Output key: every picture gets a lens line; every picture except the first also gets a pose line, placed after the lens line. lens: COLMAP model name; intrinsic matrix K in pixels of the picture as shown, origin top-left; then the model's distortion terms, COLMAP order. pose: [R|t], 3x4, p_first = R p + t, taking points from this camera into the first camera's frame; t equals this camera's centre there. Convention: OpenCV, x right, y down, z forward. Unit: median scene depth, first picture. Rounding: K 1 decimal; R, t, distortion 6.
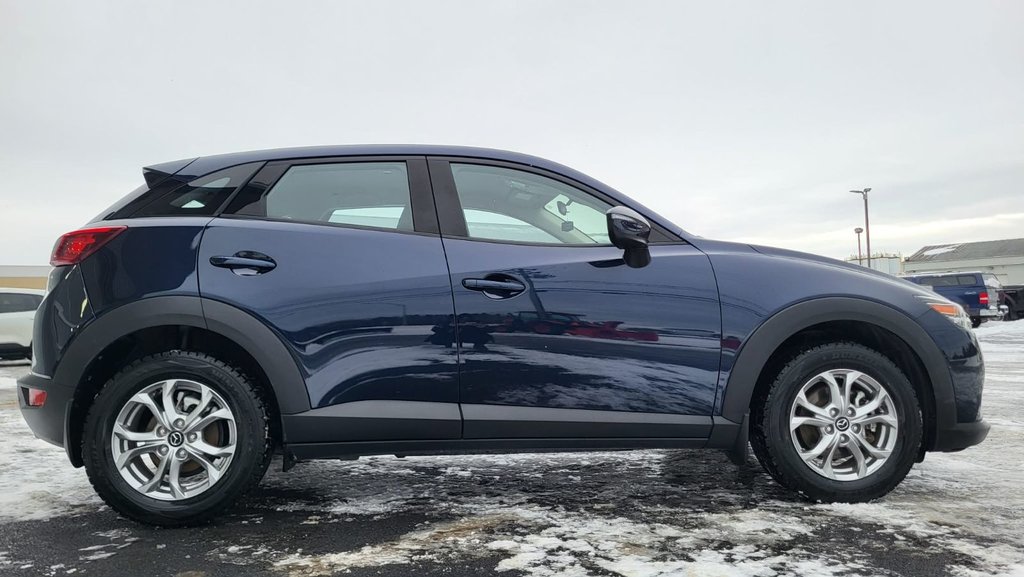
lens RADIAL K [[777.2, 0, 520.8], [0, 777.2, 288.0], [0, 0, 1]] dist [0.062276, -0.053063]
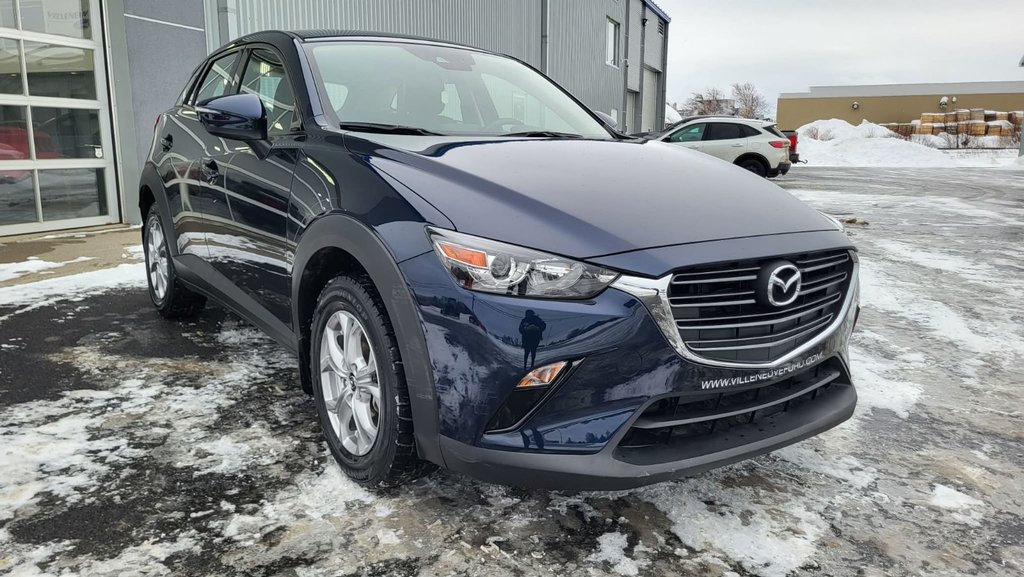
lens RADIAL K [[777.2, 0, 514.1], [0, 777.2, 282.0], [0, 0, 1]] dist [0.062276, -0.053063]
pose [[0.511280, 0.183900, -0.839508, 1.311784], [0.005692, 0.976091, 0.217286, -0.101432], [0.859396, -0.115873, 0.498009, 0.908076]]
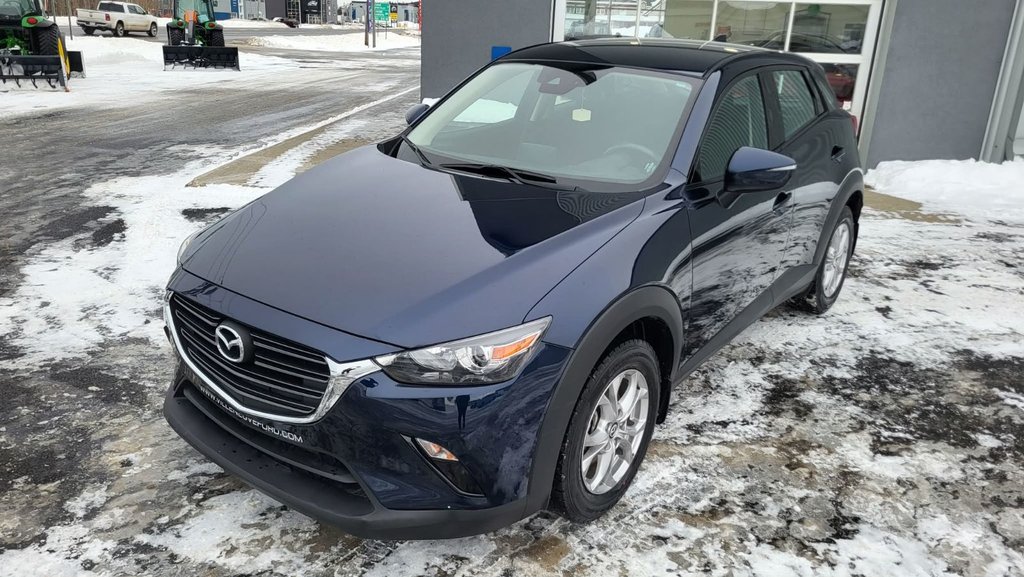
lens RADIAL K [[777.2, 0, 509.0], [0, 777.2, 276.8], [0, 0, 1]] dist [0.062276, -0.053063]
pose [[-0.676581, 0.229494, -0.699693, 1.178577], [0.002385, 0.950873, 0.309573, -0.271352], [0.736364, 0.207782, -0.643890, 2.326453]]
